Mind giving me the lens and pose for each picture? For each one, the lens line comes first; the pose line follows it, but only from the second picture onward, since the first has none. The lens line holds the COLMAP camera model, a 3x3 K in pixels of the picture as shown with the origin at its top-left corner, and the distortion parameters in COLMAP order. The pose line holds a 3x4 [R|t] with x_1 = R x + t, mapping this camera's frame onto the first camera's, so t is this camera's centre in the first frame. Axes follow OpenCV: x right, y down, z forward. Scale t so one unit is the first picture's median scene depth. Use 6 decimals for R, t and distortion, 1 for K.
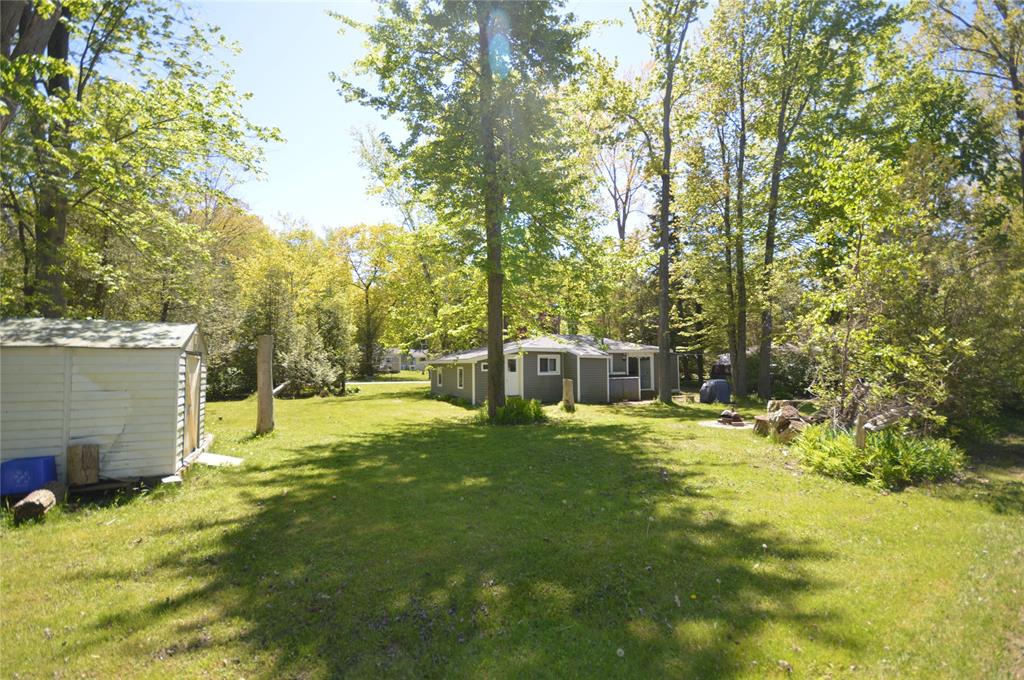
lens RADIAL K [[454.9, 0, 511.3], [0, 454.9, 342.7], [0, 0, 1]] dist [-0.000660, -0.000203]
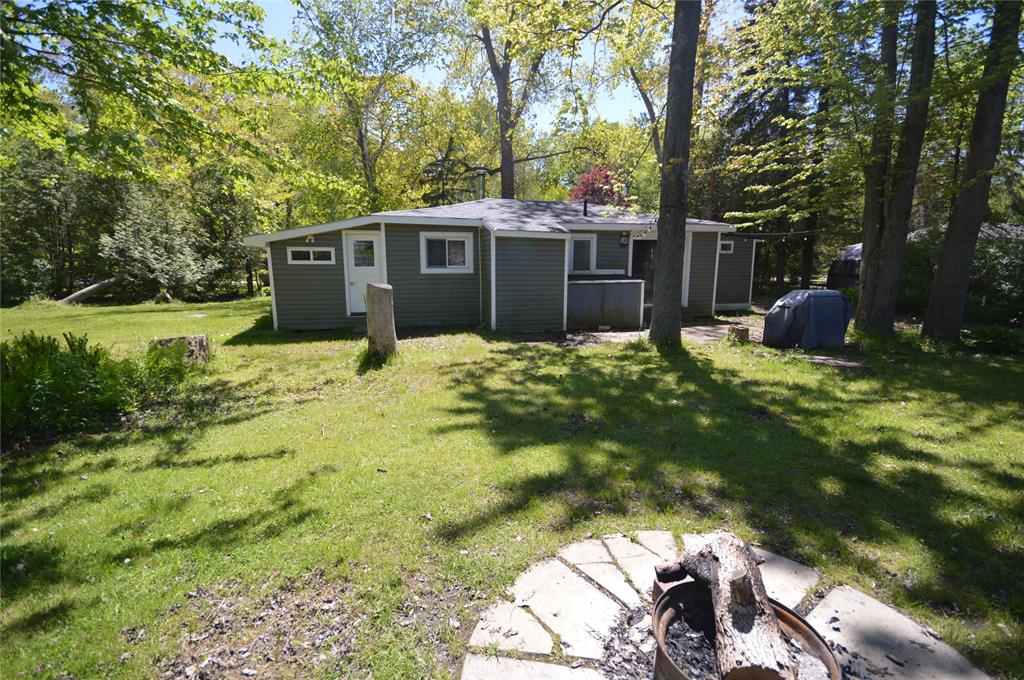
lens RADIAL K [[454.9, 0, 513.3], [0, 454.9, 341.5], [0, 0, 1]] dist [-0.000660, -0.000203]
pose [[0.975191, 0.046000, -0.216532, 0.263781], [0.001250, 0.977011, 0.213185, 0.037055], [0.221361, -0.208167, 0.952715, 0.512163]]
